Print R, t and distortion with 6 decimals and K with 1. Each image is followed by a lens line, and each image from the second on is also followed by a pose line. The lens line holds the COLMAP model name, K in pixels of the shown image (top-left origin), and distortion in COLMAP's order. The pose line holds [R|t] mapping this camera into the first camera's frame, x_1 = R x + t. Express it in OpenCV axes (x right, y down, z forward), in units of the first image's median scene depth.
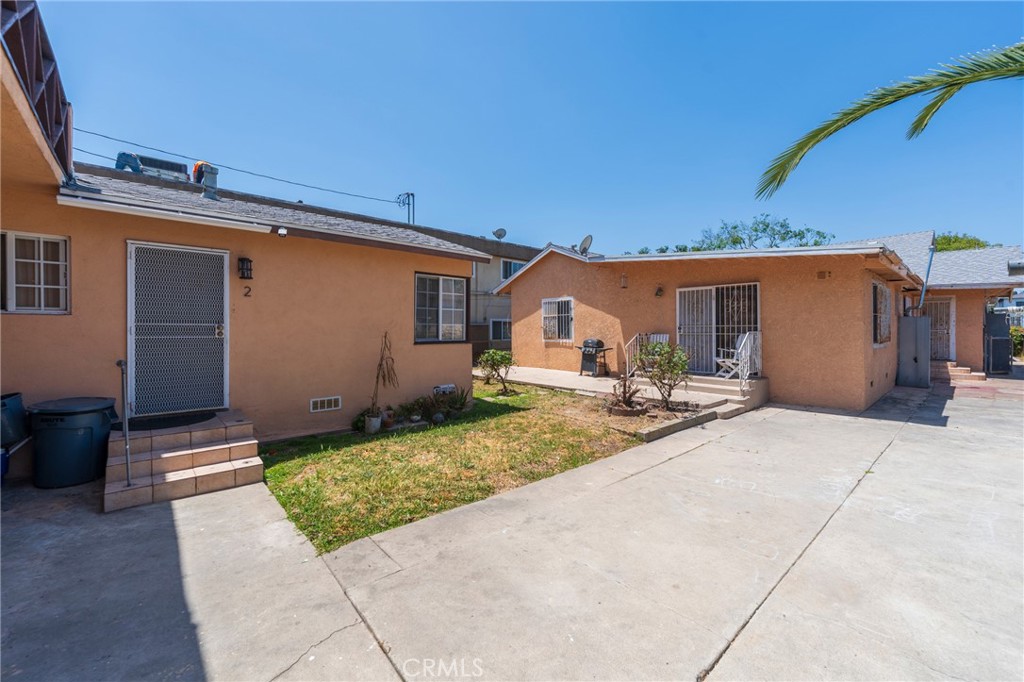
lens RADIAL K [[417.1, 0, 513.5], [0, 417.1, 335.0], [0, 0, 1]] dist [0.002767, -0.000274]
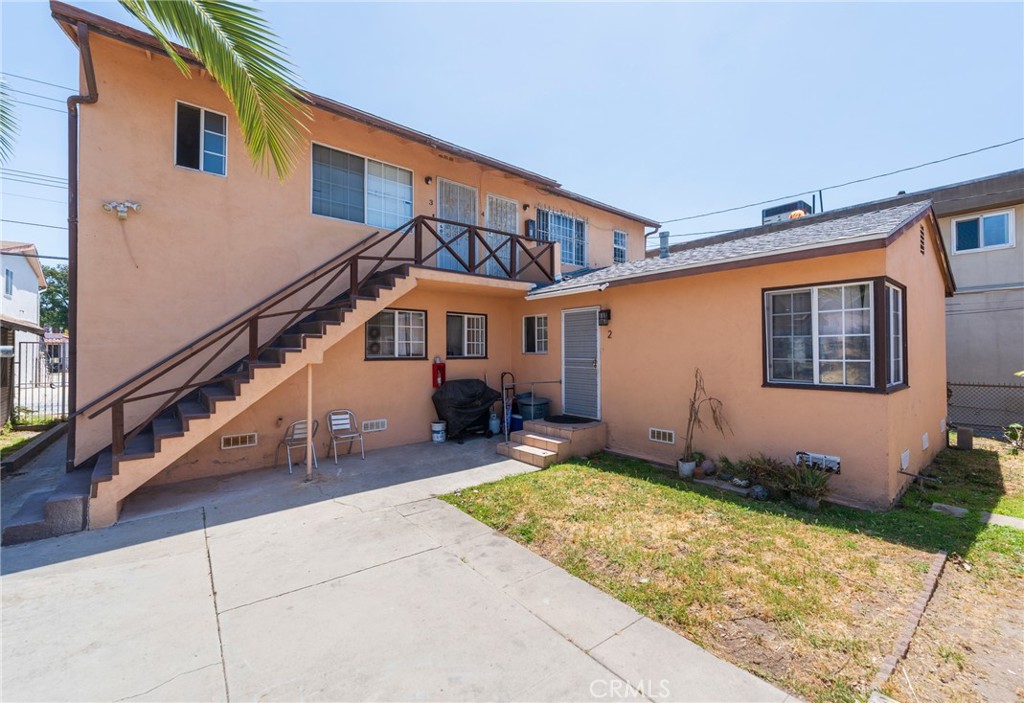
lens RADIAL K [[418.2, 0, 513.6], [0, 418.2, 348.2], [0, 0, 1]] dist [0.001720, -0.000058]
pose [[-0.050524, -0.007861, -0.998692, 0.712305], [-0.009270, 0.999930, -0.007402, -0.048626], [0.998680, 0.008884, -0.050594, 0.786145]]
